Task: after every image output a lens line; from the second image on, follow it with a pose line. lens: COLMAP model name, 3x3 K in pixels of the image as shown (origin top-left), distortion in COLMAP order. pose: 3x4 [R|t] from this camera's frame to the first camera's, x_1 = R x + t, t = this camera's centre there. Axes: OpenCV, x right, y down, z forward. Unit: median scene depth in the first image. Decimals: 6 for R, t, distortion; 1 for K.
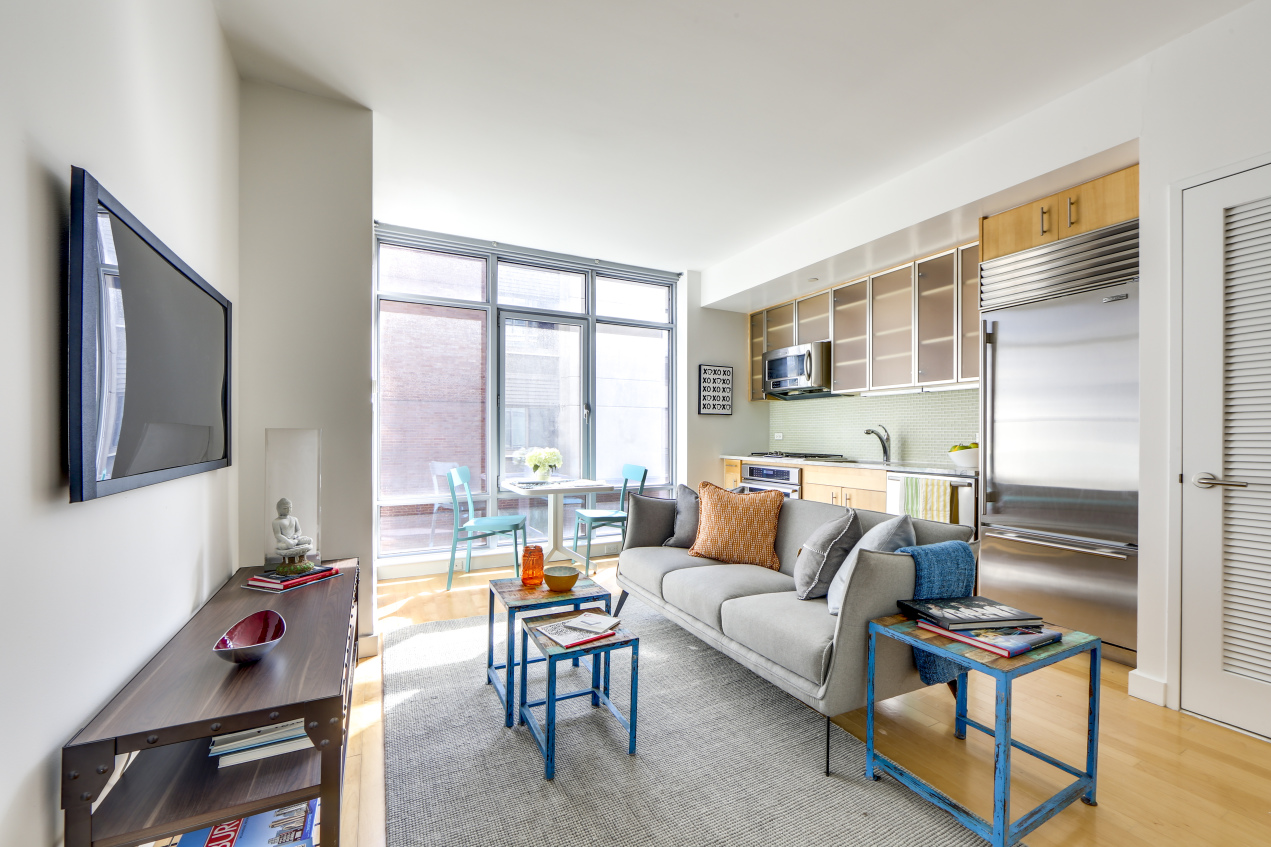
lens RADIAL K [[505.9, 0, 634.5], [0, 505.9, 430.3], [0, 0, 1]] dist [-0.009254, 0.000529]
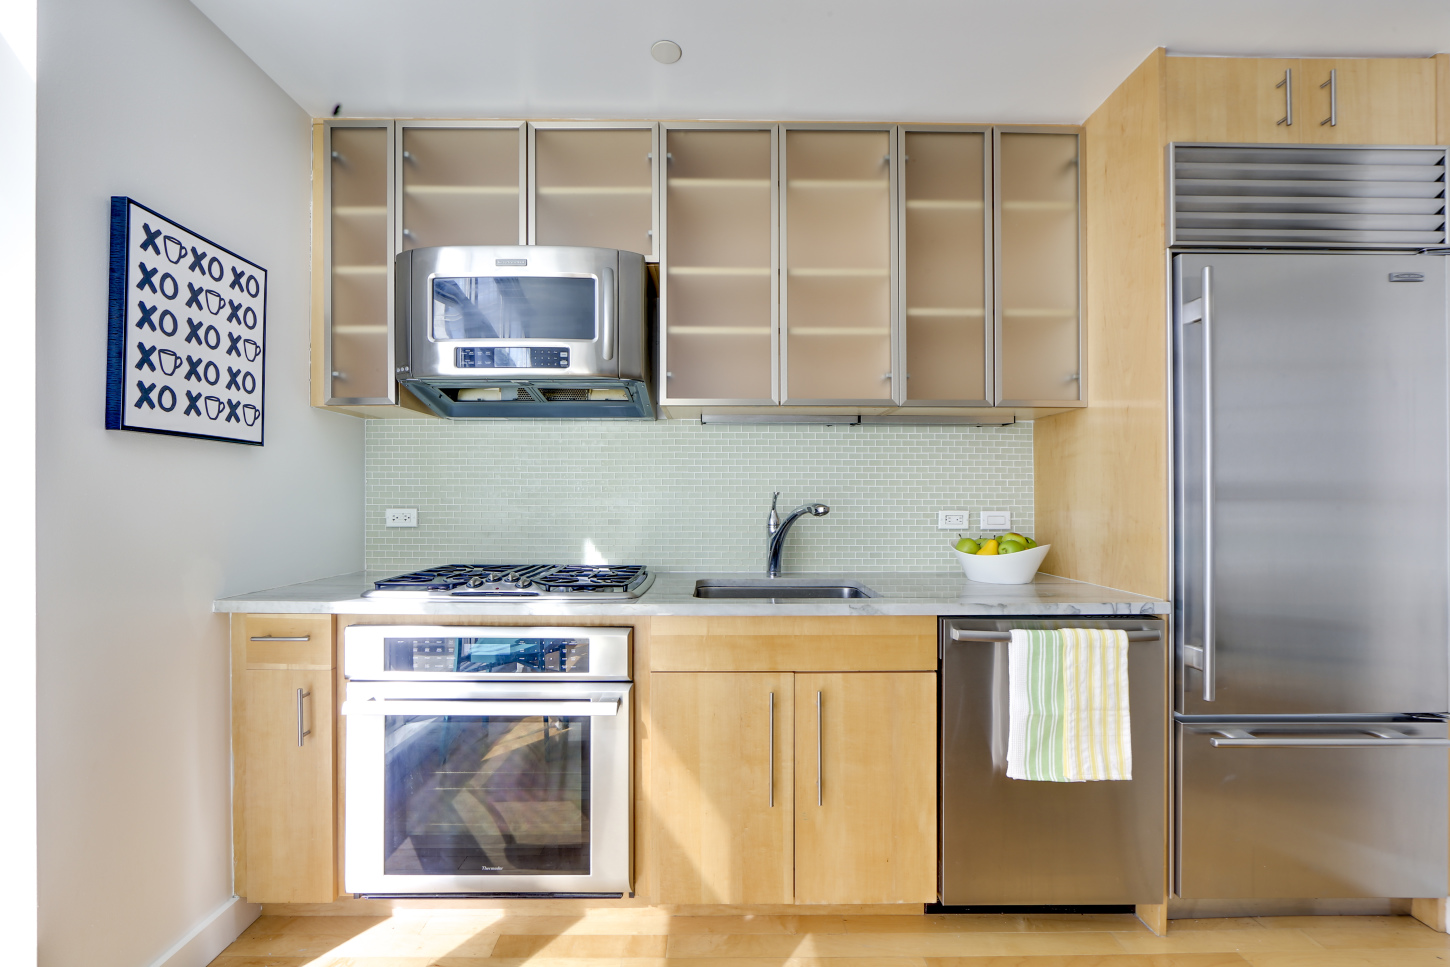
lens RADIAL K [[577.1, 0, 713.1], [0, 577.1, 492.2], [0, 0, 1]] dist [-0.009254, 0.000529]
pose [[0.451488, 0.004233, 0.892267, 0.028414], [-0.009251, 0.999957, -0.000063, -0.007699], [-0.892229, -0.008226, 0.451508, 0.686321]]
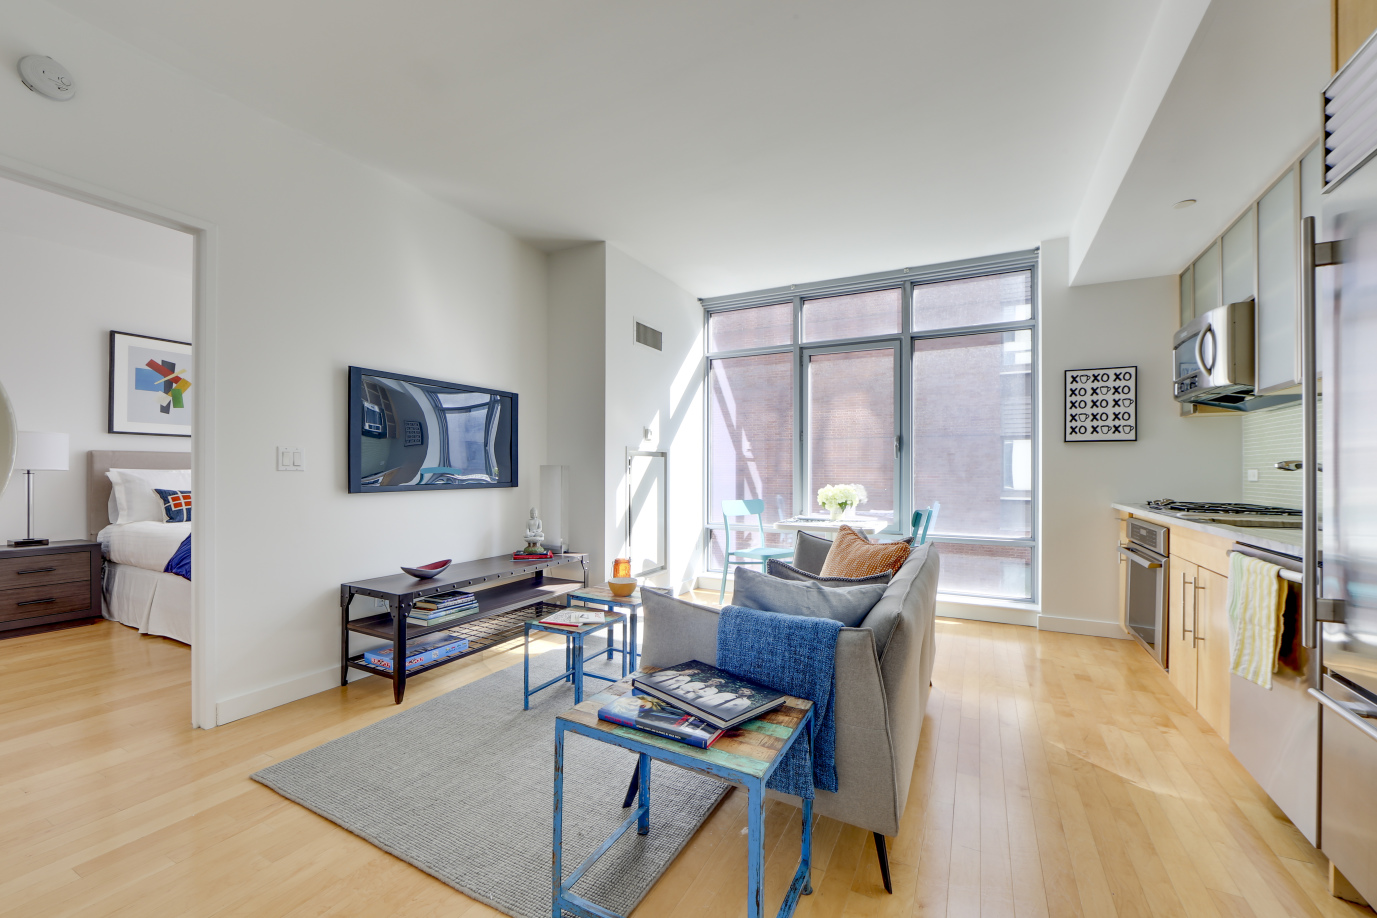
lens RADIAL K [[548.1, 0, 701.3], [0, 548.1, 464.5], [0, 0, 1]] dist [-0.009254, 0.000529]
pose [[0.588143, -0.008836, -0.808709, 0.453921], [0.003285, 0.999958, -0.008536, 0.003795], [0.808750, 0.002364, 0.588147, 0.160797]]
